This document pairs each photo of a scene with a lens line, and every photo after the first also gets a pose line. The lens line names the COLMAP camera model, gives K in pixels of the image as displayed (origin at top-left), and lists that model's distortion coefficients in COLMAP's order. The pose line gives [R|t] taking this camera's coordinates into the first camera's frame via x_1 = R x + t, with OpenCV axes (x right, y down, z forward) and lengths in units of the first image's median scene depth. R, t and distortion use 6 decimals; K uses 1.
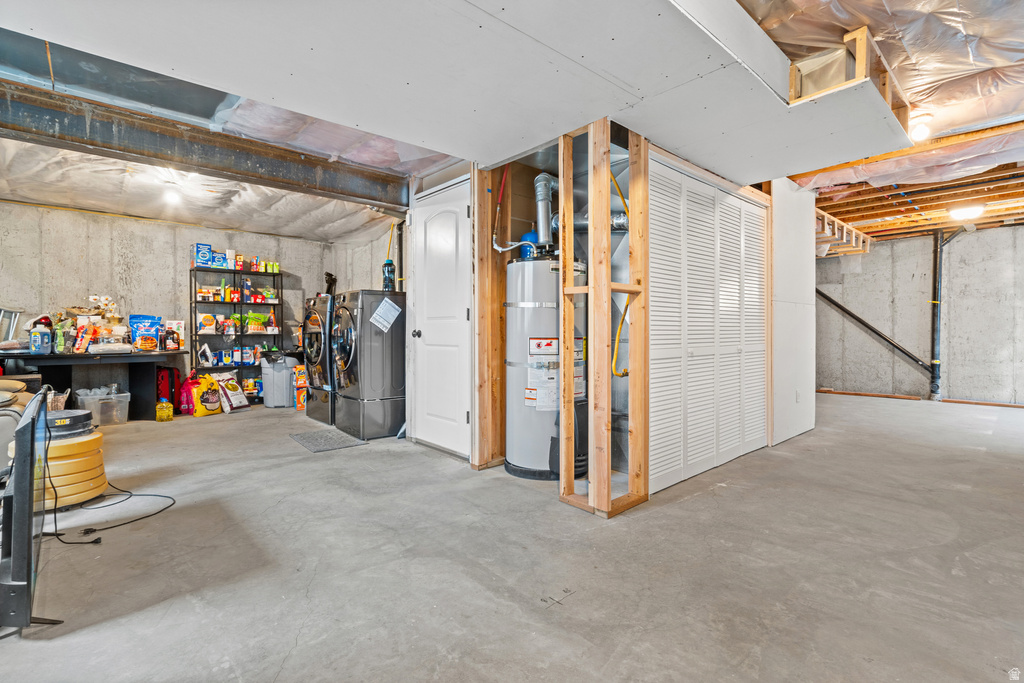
lens RADIAL K [[474.1, 0, 513.2], [0, 474.1, 346.5], [0, 0, 1]] dist [-0.002614, 0.000503]
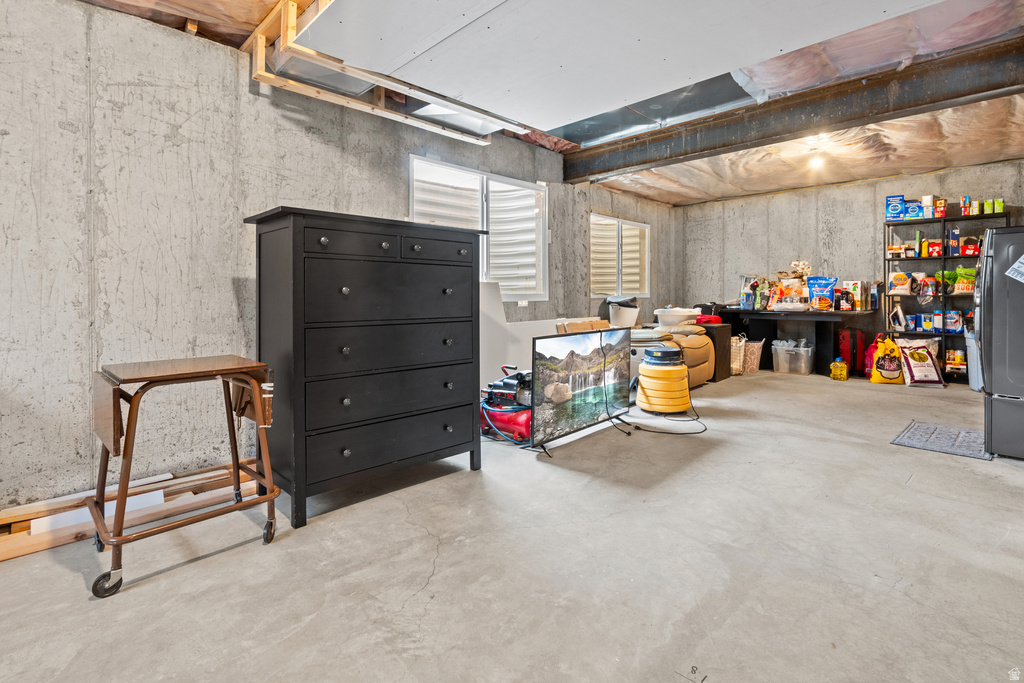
lens RADIAL K [[488.8, 0, 512.1], [0, 488.8, 308.1], [0, 0, 1]] dist [-0.002273, -0.000276]
pose [[0.050476, 0.027814, -0.998338, 0.271836], [-0.028256, 0.999252, 0.026410, -0.004911], [0.998326, 0.026876, 0.051224, 0.241413]]
